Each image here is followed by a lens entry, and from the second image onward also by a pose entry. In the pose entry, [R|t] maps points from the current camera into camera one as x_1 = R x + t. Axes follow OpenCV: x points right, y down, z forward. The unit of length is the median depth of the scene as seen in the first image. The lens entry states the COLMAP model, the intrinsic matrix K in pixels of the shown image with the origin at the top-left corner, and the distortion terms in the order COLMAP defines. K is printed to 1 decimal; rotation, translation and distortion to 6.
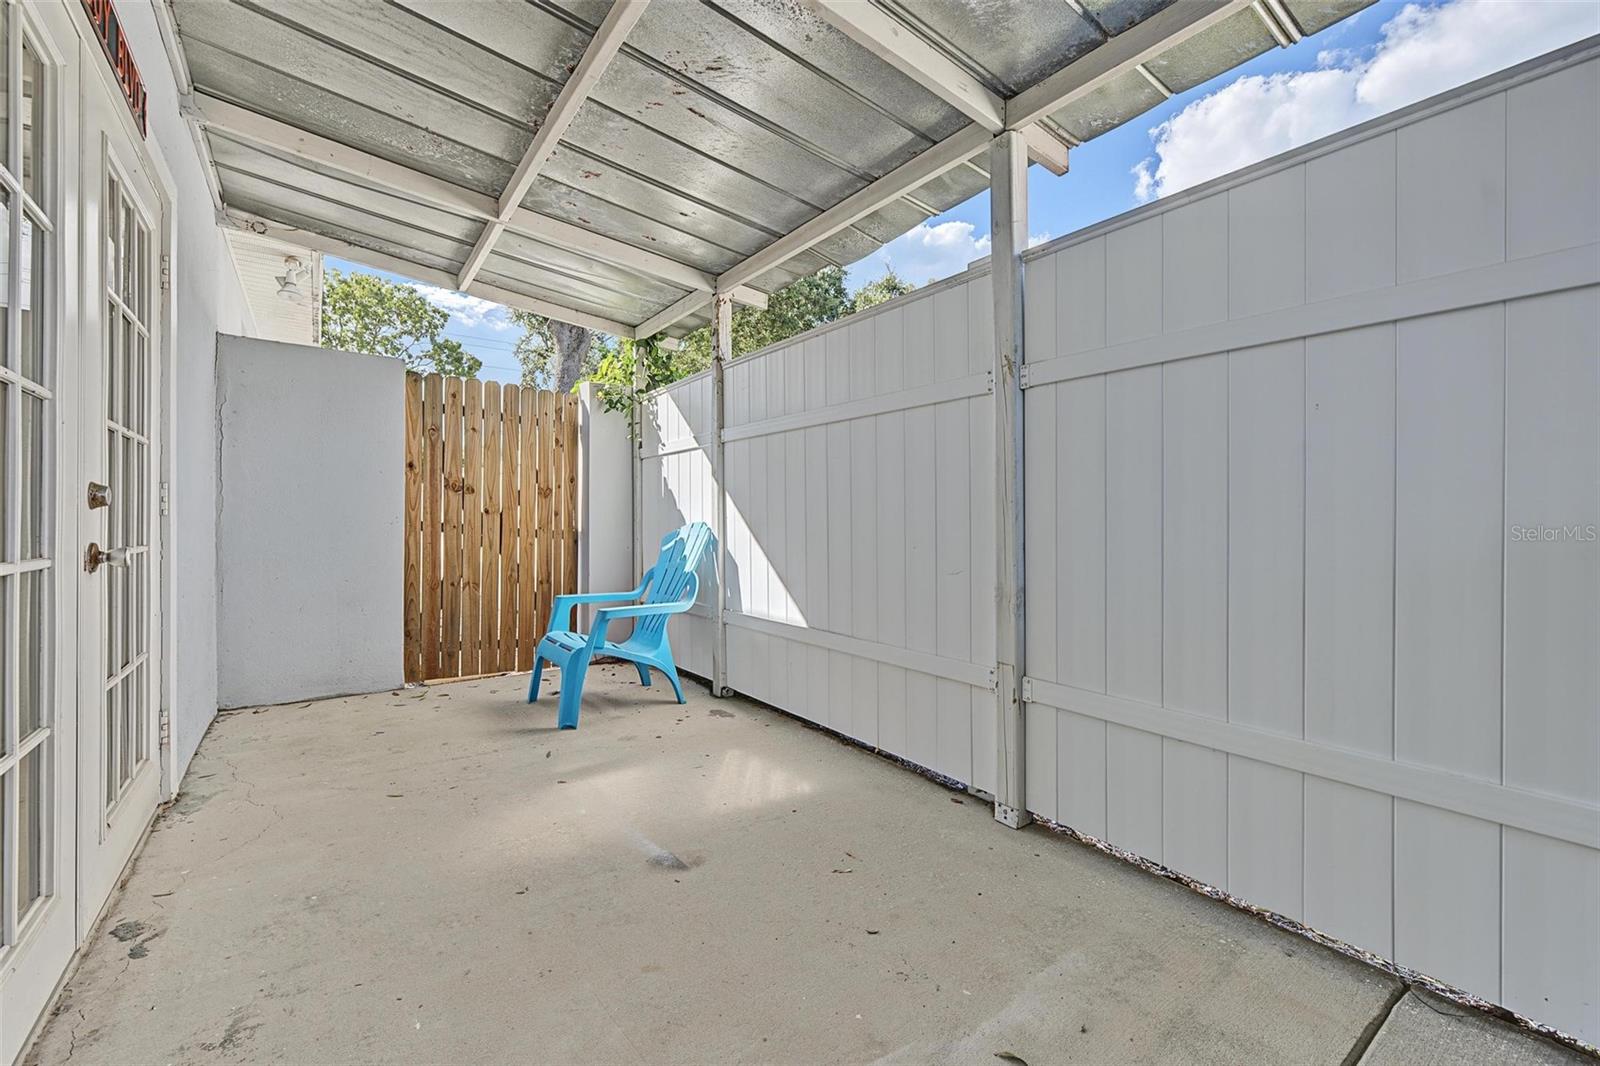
lens RADIAL K [[662.5, 0, 798.6], [0, 662.5, 524.9], [0, 0, 1]] dist [-0.002098, 0.000202]
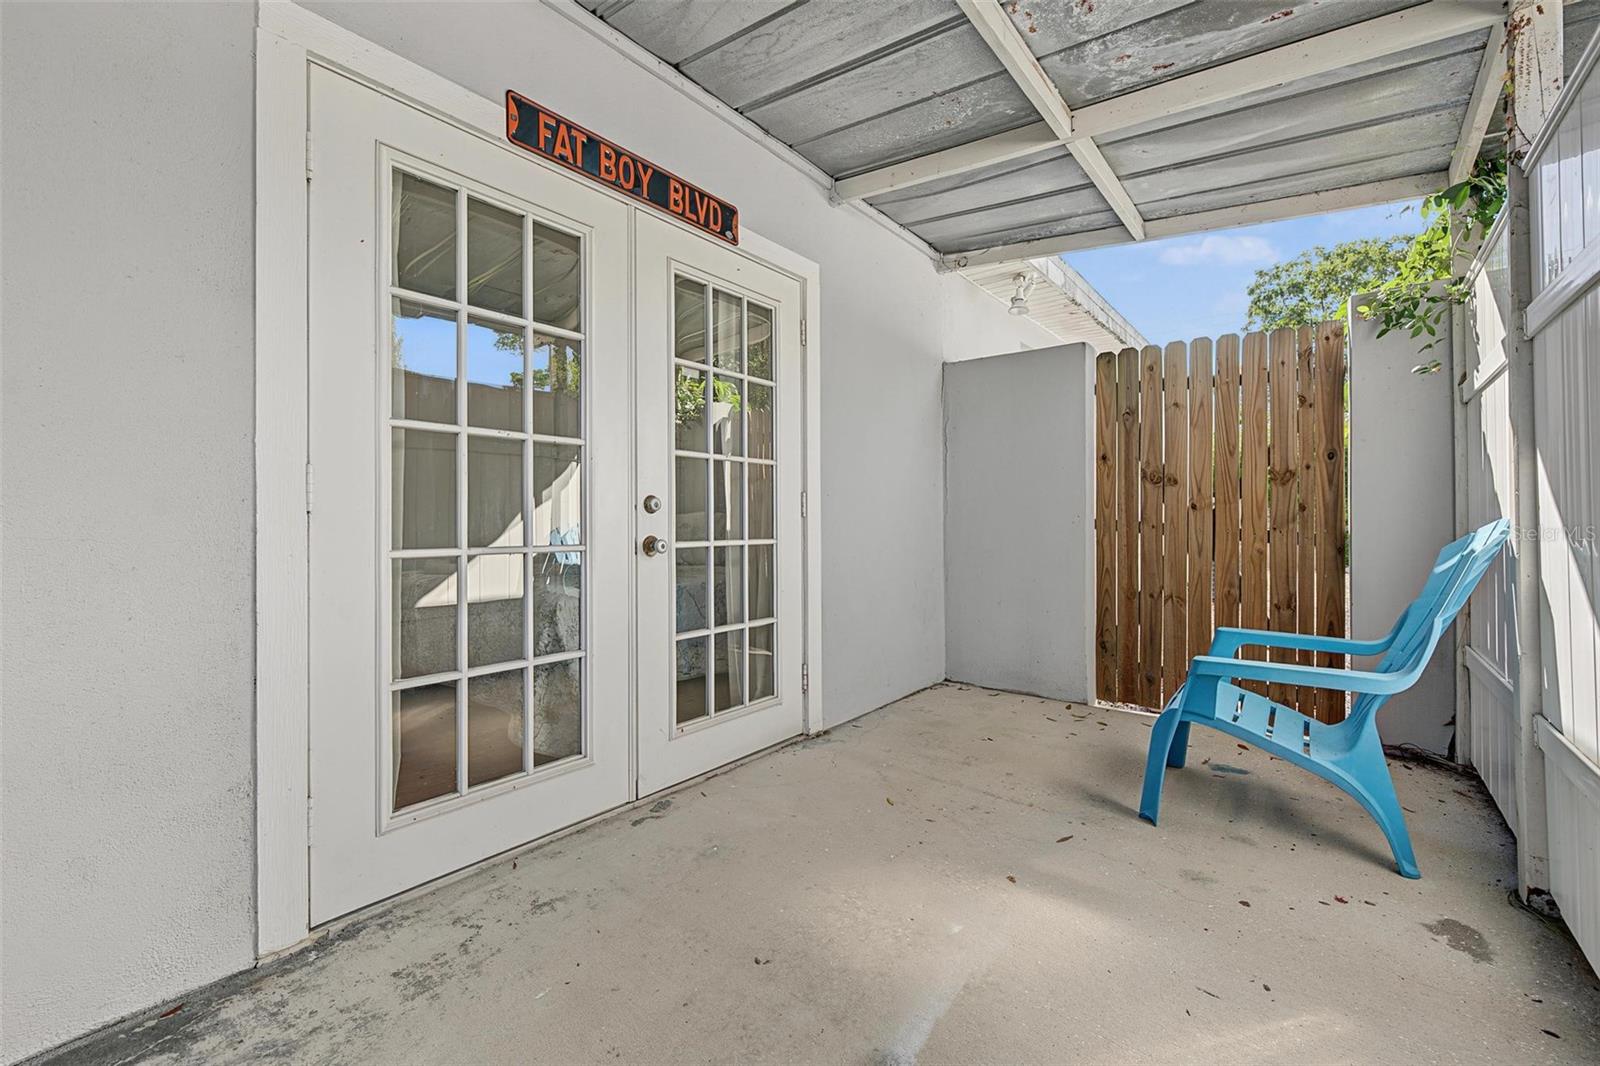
lens RADIAL K [[662.5, 0, 798.6], [0, 662.5, 524.9], [0, 0, 1]] dist [-0.002098, 0.000202]
pose [[0.238069, 0.000789, -0.971248, 0.205304], [-0.000128, 1.000000, 0.000781, 0.000185], [0.971248, -0.000062, 0.238069, 0.426338]]
